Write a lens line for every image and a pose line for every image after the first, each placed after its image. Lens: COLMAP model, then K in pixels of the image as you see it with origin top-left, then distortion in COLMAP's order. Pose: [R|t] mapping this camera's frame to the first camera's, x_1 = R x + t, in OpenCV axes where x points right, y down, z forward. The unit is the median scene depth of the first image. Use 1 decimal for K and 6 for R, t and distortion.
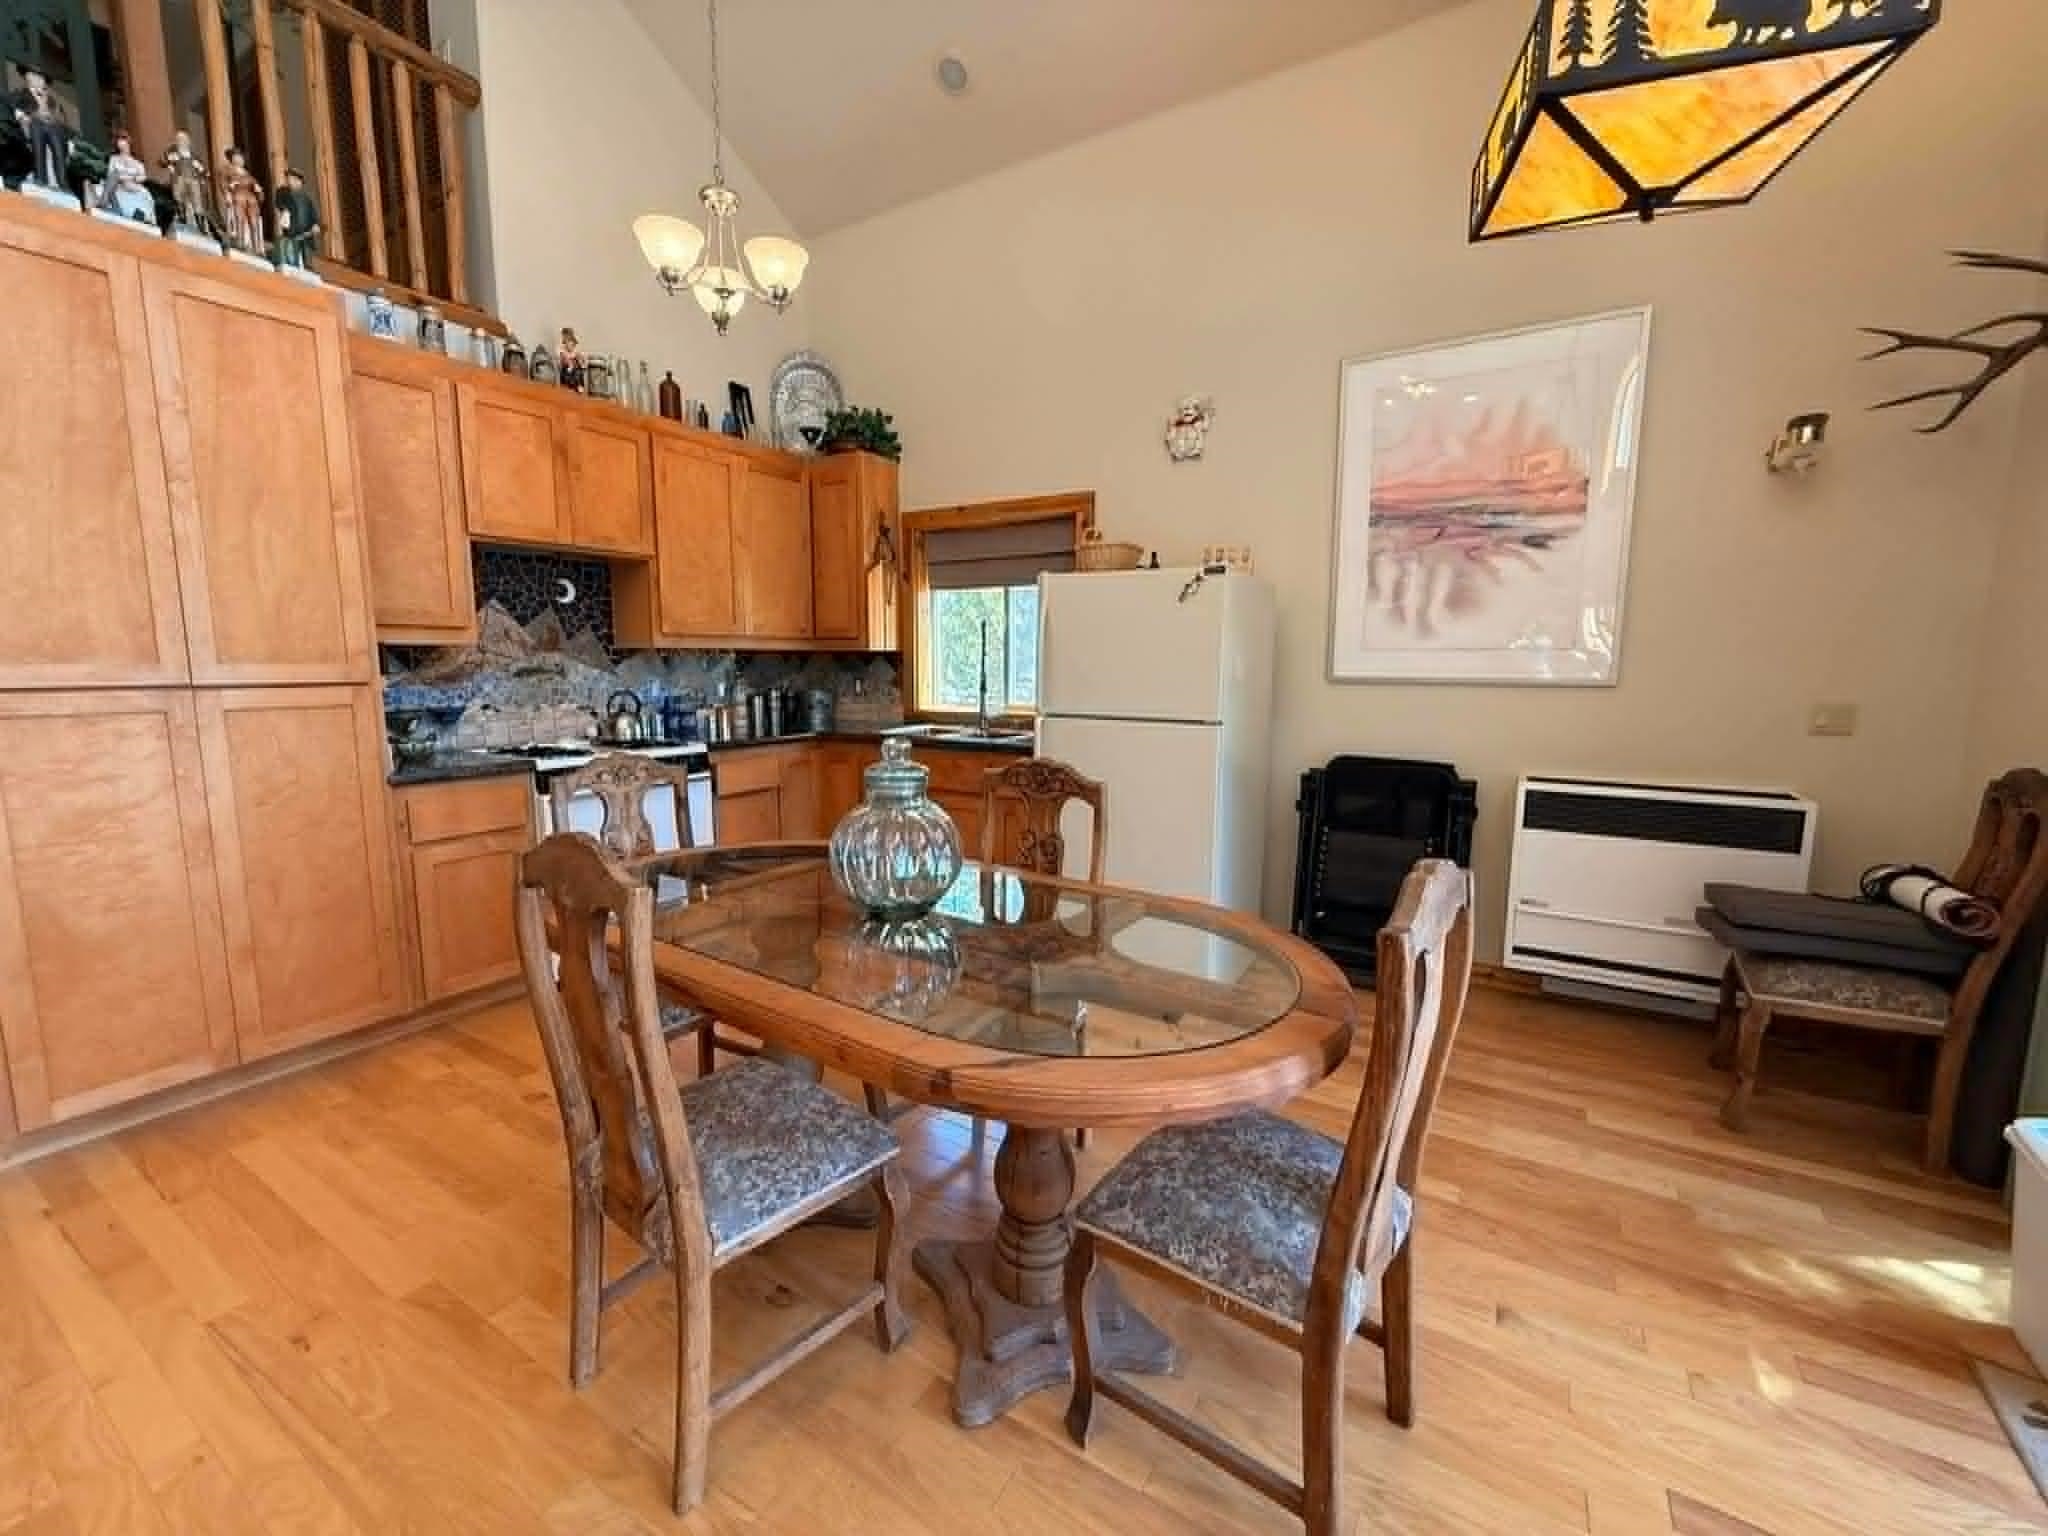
lens RADIAL K [[817.9, 0, 1014.3], [0, 817.9, 764.7], [0, 0, 1]] dist [0.003253, 0.000014]
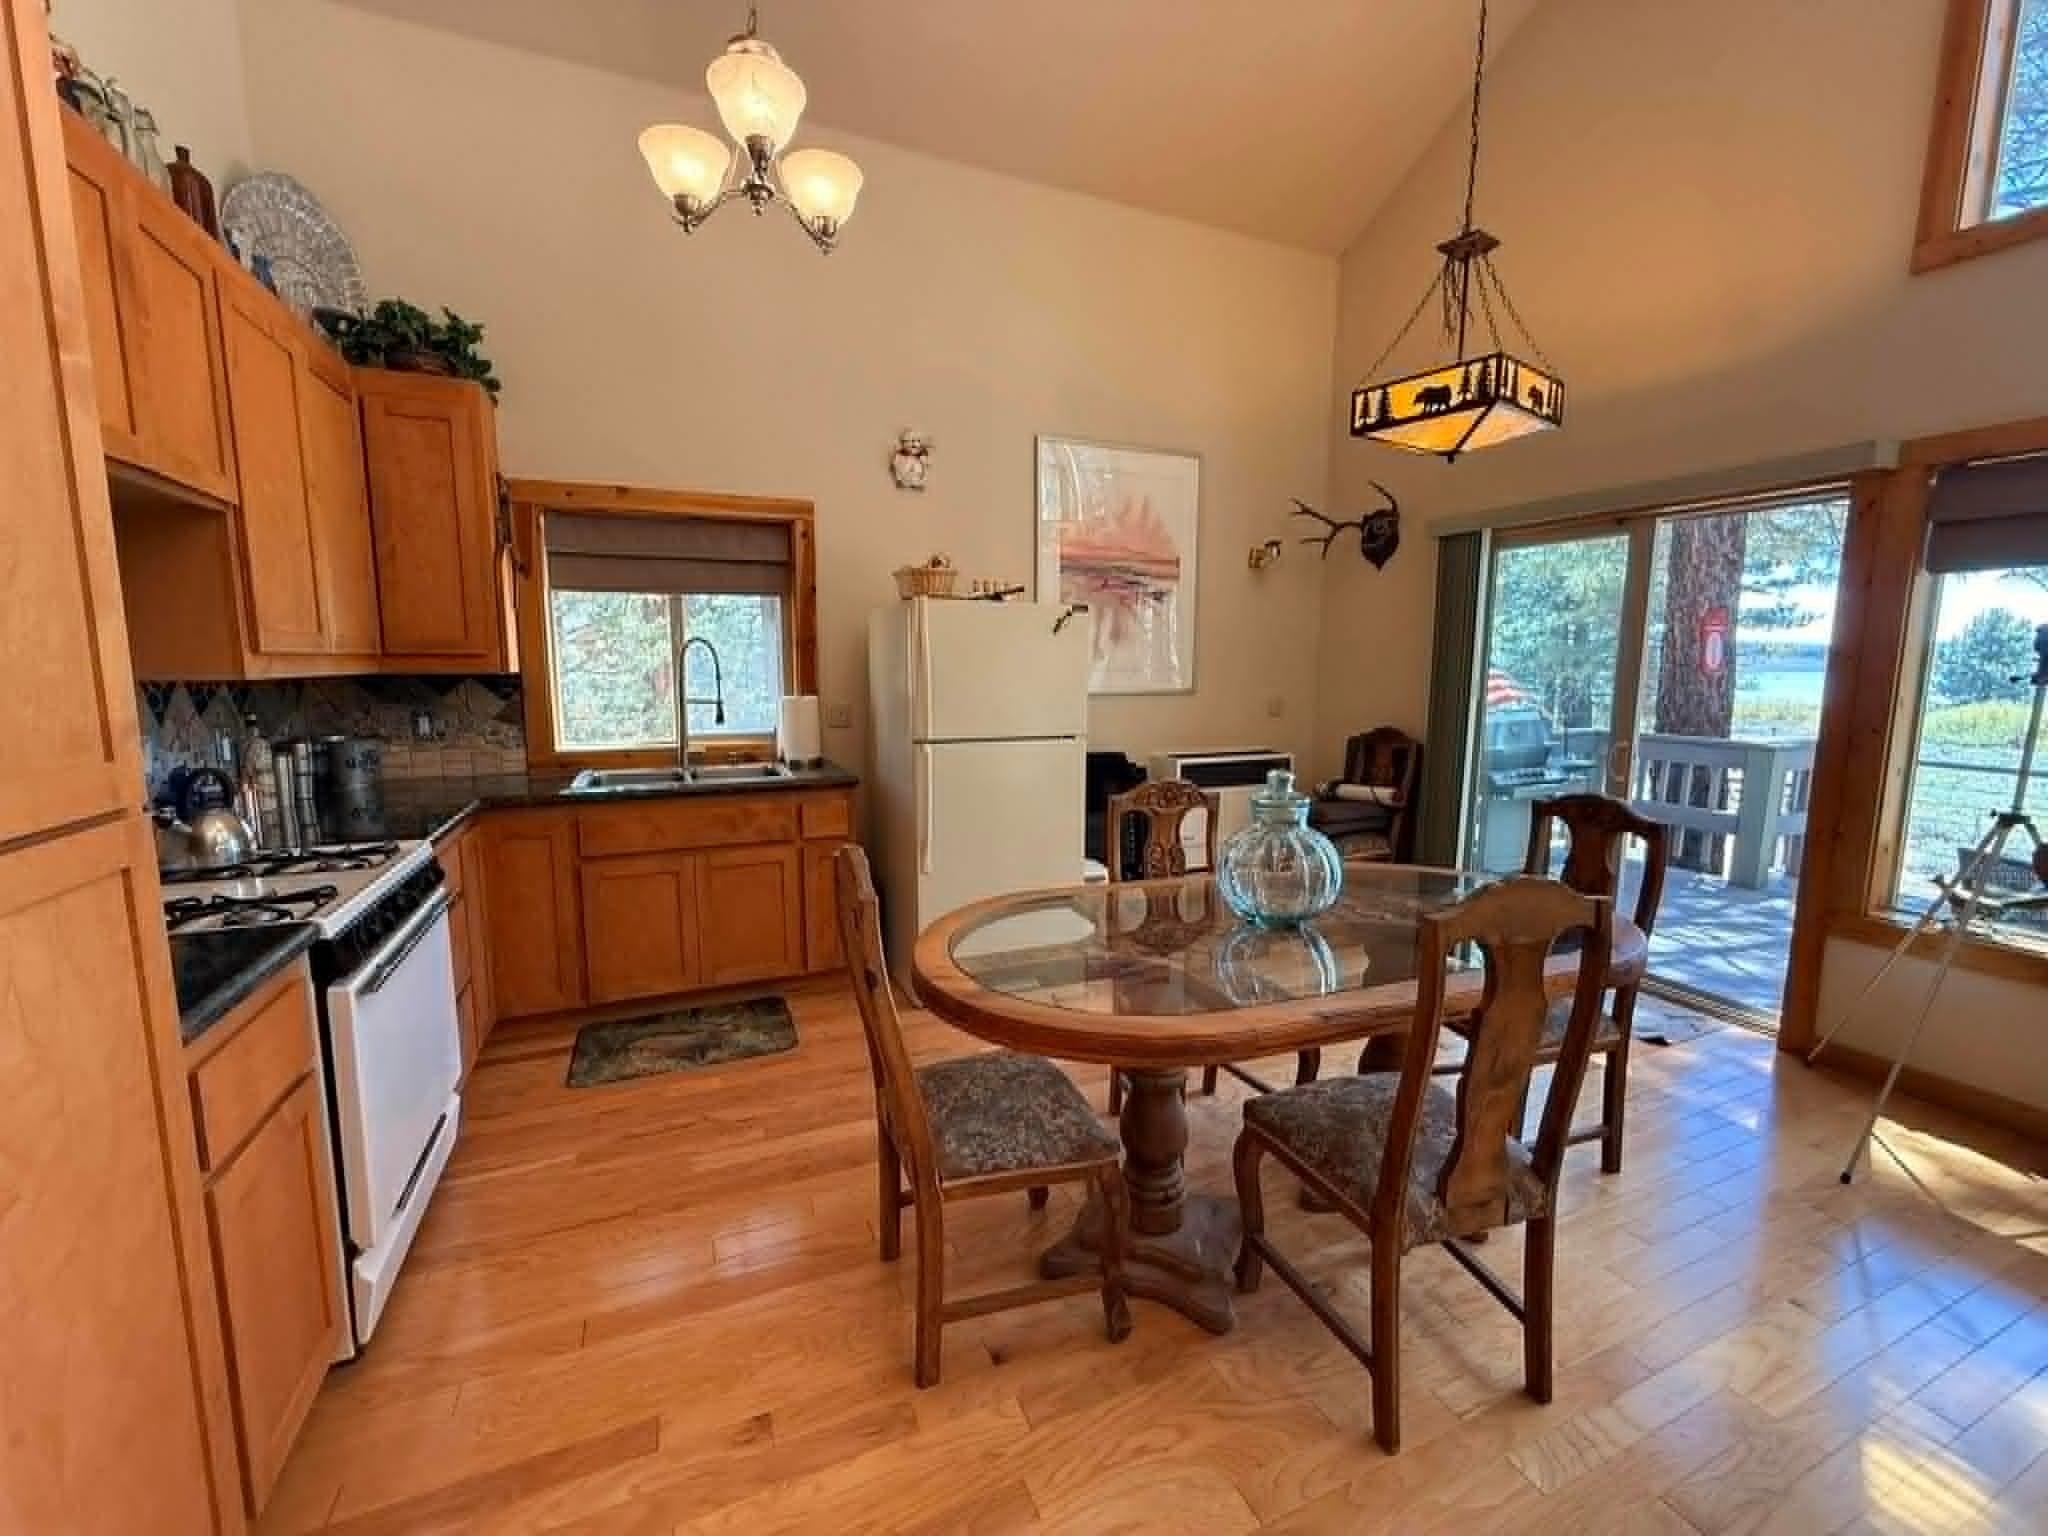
lens RADIAL K [[817.9, 0, 1014.3], [0, 817.9, 764.7], [0, 0, 1]] dist [0.003253, 0.000014]
pose [[0.581108, -0.105632, 0.806942, -0.664451], [0.106000, 0.992918, 0.053643, -0.072379], [-0.806893, 0.054363, 0.588190, 0.332276]]
